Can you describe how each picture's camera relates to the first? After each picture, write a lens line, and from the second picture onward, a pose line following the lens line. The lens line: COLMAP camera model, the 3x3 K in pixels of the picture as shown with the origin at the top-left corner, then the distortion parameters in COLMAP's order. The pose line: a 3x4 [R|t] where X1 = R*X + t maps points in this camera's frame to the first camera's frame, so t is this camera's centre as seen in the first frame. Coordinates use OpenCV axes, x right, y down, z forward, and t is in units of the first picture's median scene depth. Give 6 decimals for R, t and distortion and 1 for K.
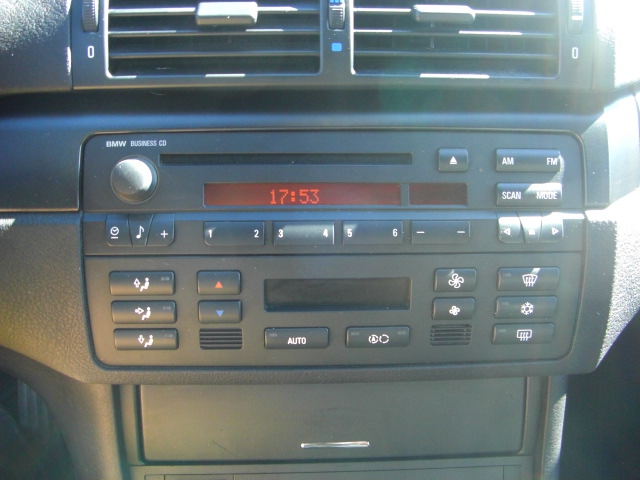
lens RADIAL K [[728.9, 0, 315.7], [0, 728.9, 241.9], [0, 0, 1]] dist [-0.166248, 0.000000]
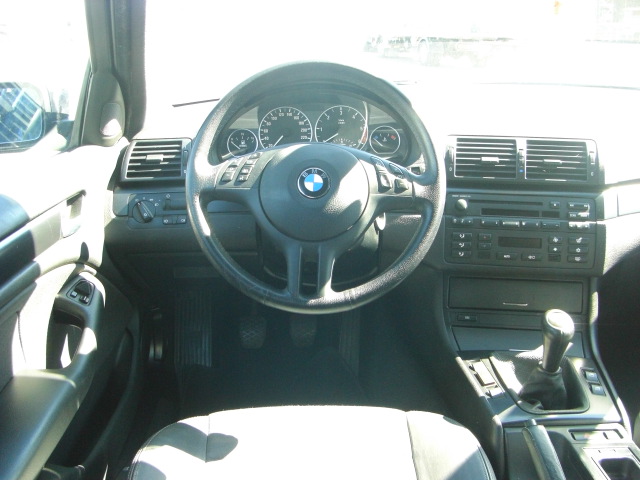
lens RADIAL K [[728.9, 0, 321.9], [0, 728.9, 241.2], [0, 0, 1]] dist [-0.166248, 0.000000]
pose [[0.982006, 0.037911, -0.185008, -0.251161], [-0.076357, 0.975703, -0.205360, 0.816017], [0.172727, 0.215791, 0.961041, -2.339105]]
